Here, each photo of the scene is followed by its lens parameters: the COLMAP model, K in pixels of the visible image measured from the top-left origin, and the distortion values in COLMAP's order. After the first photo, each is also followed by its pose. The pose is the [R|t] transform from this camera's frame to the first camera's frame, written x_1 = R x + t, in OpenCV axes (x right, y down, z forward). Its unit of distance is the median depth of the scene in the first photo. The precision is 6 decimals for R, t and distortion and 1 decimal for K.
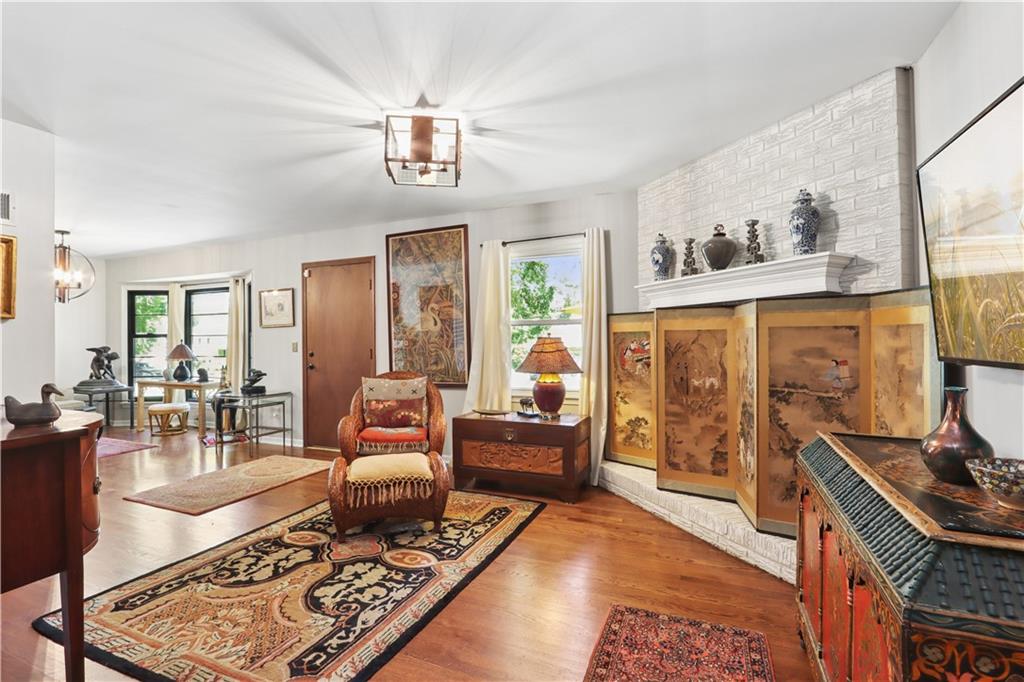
lens RADIAL K [[509.4, 0, 500.6], [0, 509.4, 336.5], [0, 0, 1]] dist [-0.015915, 0.000730]
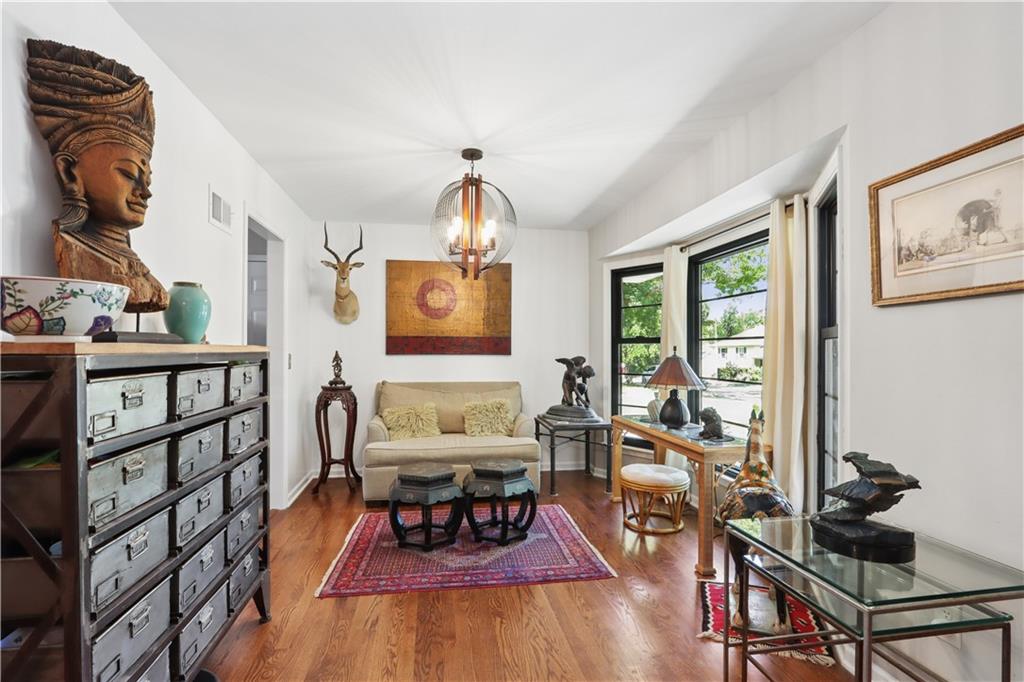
lens RADIAL K [[487.1, 0, 501.4], [0, 487.1, 346.4], [0, 0, 1]] dist [-0.019964, 0.001047]
pose [[0.544594, 0.004485, -0.838688, -0.677335], [-0.004459, 0.999987, 0.002453, 0.011811], [0.838688, 0.002403, 0.544607, 1.259250]]
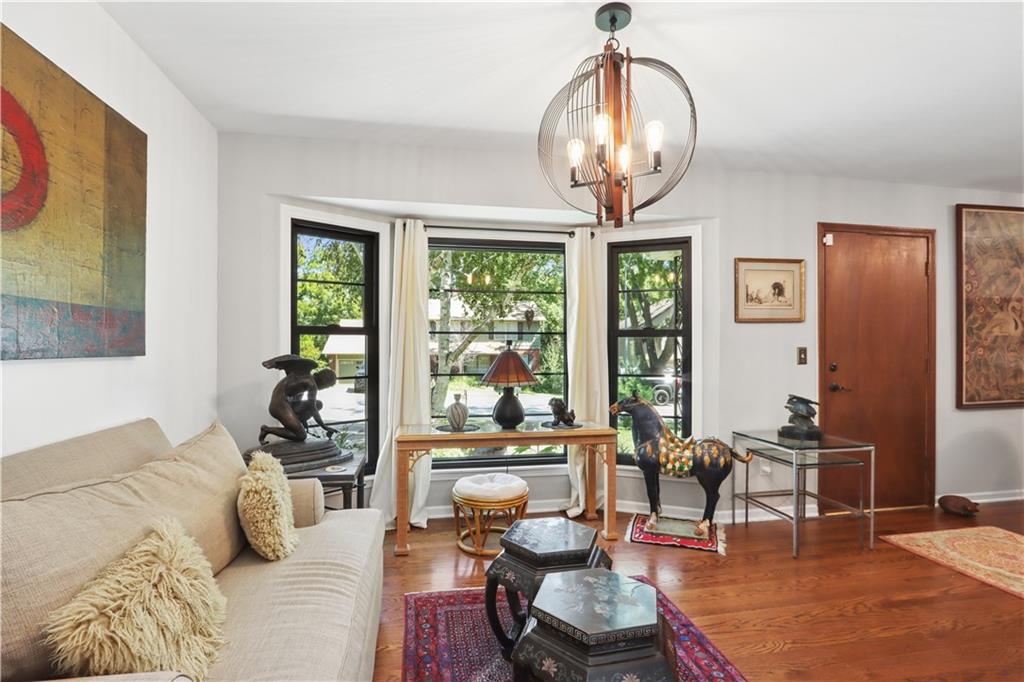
lens RADIAL K [[483.8, 0, 512.0], [0, 483.8, 341.0], [0, 0, 1]] dist [-0.017893, 0.000516]
pose [[0.816031, 0.016837, 0.577762, -1.891944], [-0.014154, 0.999858, -0.009146, 0.023380], [-0.577834, -0.000714, 0.816154, 1.339142]]
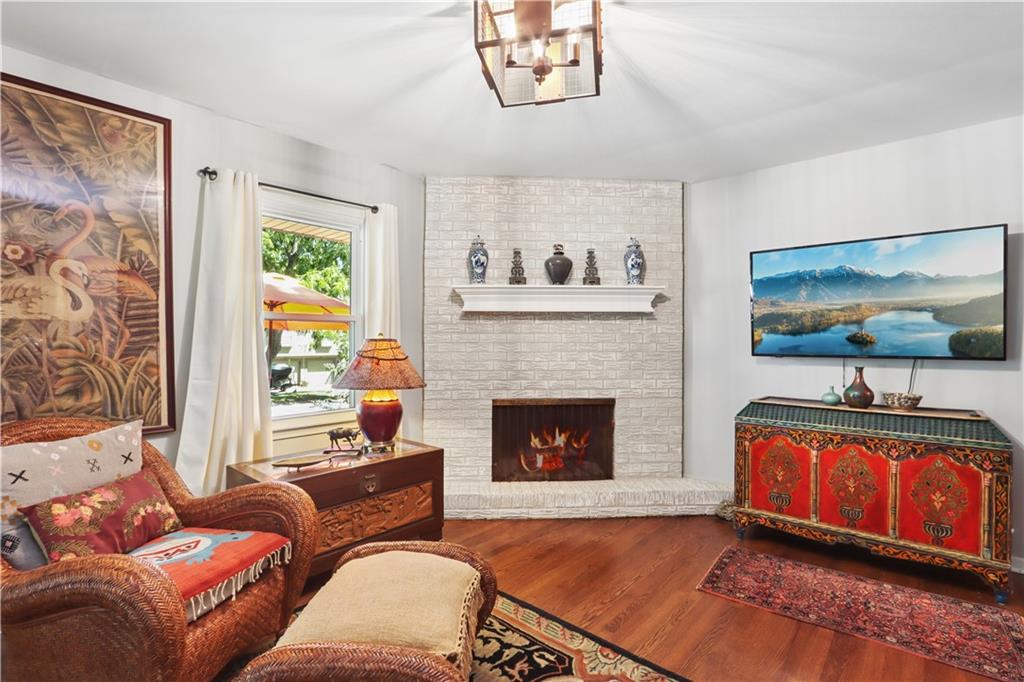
lens RADIAL K [[483.8, 0, 512.0], [0, 483.8, 341.0], [0, 0, 1]] dist [-0.017893, 0.000516]
pose [[0.278788, 0.011752, 0.960281, -0.668944], [-0.009295, 0.999911, -0.009538, 0.011633], [-0.960308, -0.006267, 0.278872, 0.803444]]
